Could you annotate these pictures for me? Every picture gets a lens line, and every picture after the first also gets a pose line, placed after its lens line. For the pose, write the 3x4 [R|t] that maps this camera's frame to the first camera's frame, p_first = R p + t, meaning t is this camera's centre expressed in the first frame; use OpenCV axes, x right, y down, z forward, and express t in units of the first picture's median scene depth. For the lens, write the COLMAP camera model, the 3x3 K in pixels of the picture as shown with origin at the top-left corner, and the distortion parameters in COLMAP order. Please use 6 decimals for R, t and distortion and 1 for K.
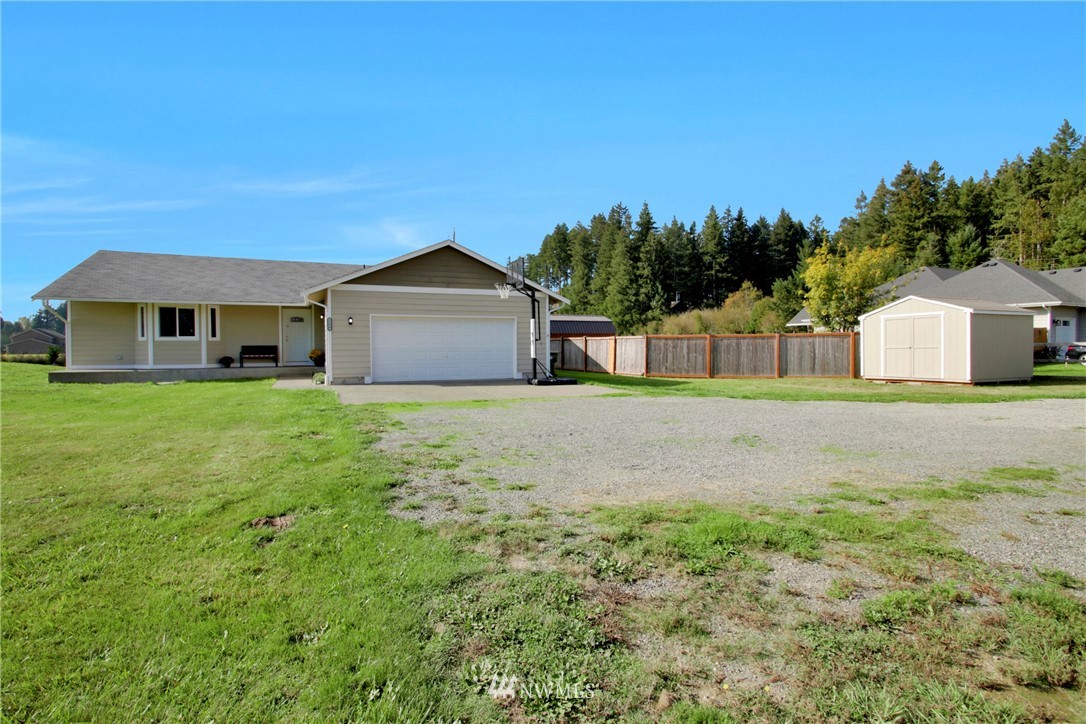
lens RADIAL K [[525.5, 0, 543.0], [0, 525.5, 362.0], [0, 0, 1]] dist [-0.002090, -0.000509]
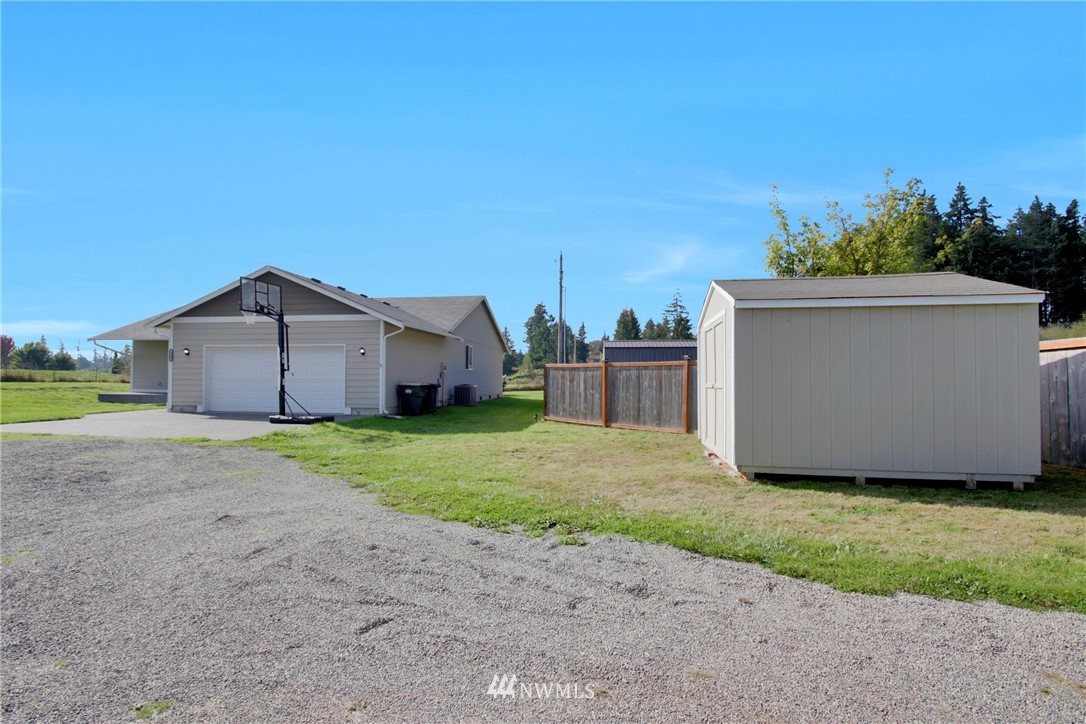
lens RADIAL K [[537.3, 0, 543.0], [0, 537.3, 362.0], [0, 0, 1]] dist [-0.000524, -0.000442]
pose [[0.848866, -0.005732, -0.528578, 0.626806], [-0.023746, 0.998518, -0.048963, -0.017355], [0.528075, 0.054114, 0.847472, 0.366010]]
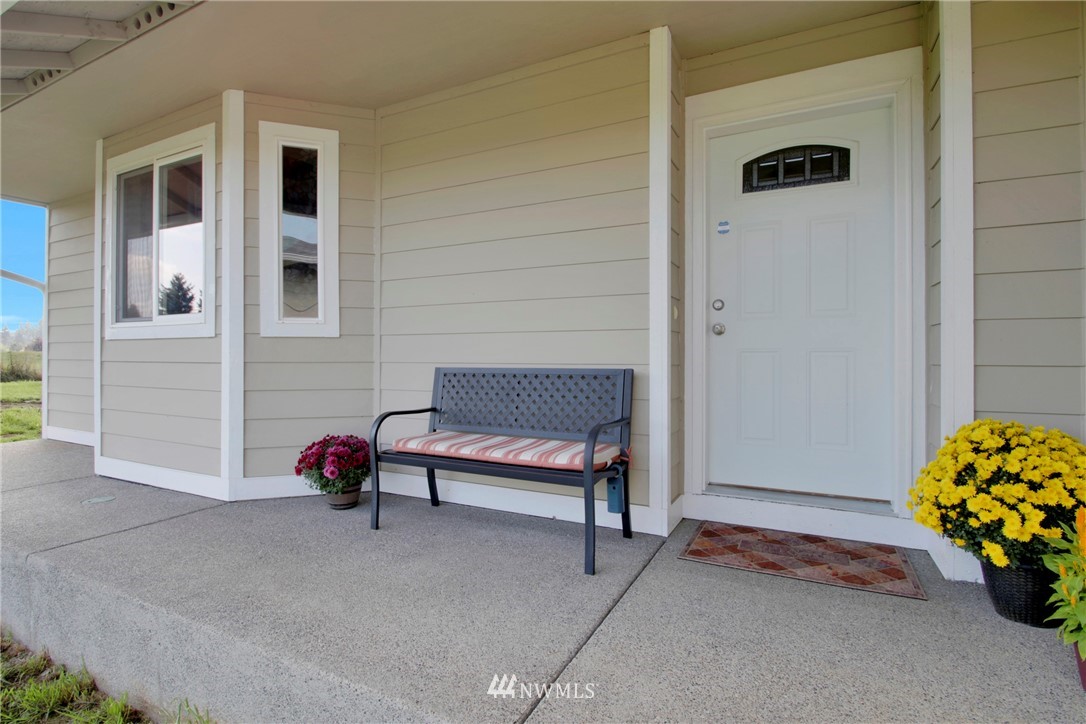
lens RADIAL K [[525.5, 0, 543.0], [0, 525.5, 362.0], [0, 0, 1]] dist [-0.002090, -0.000509]
pose [[0.648686, 0.012068, -0.760961, -0.439675], [-0.023344, 0.999719, -0.004045, -0.033193], [0.760698, 0.020388, 0.648786, 0.936830]]
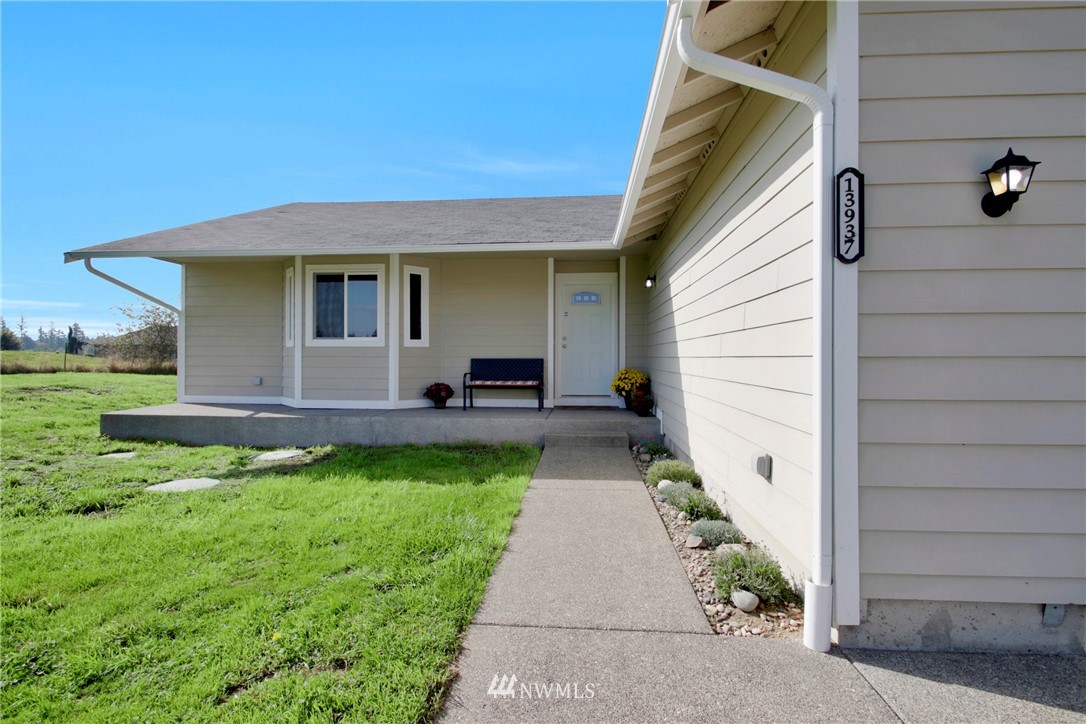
lens RADIAL K [[525.5, 0, 543.0], [0, 525.5, 362.0], [0, 0, 1]] dist [-0.002090, -0.000509]
pose [[0.883466, 0.011209, -0.468362, -0.319323], [-0.018744, 0.999759, -0.011429, -0.024576], [0.468121, 0.018877, 0.883463, 0.649523]]
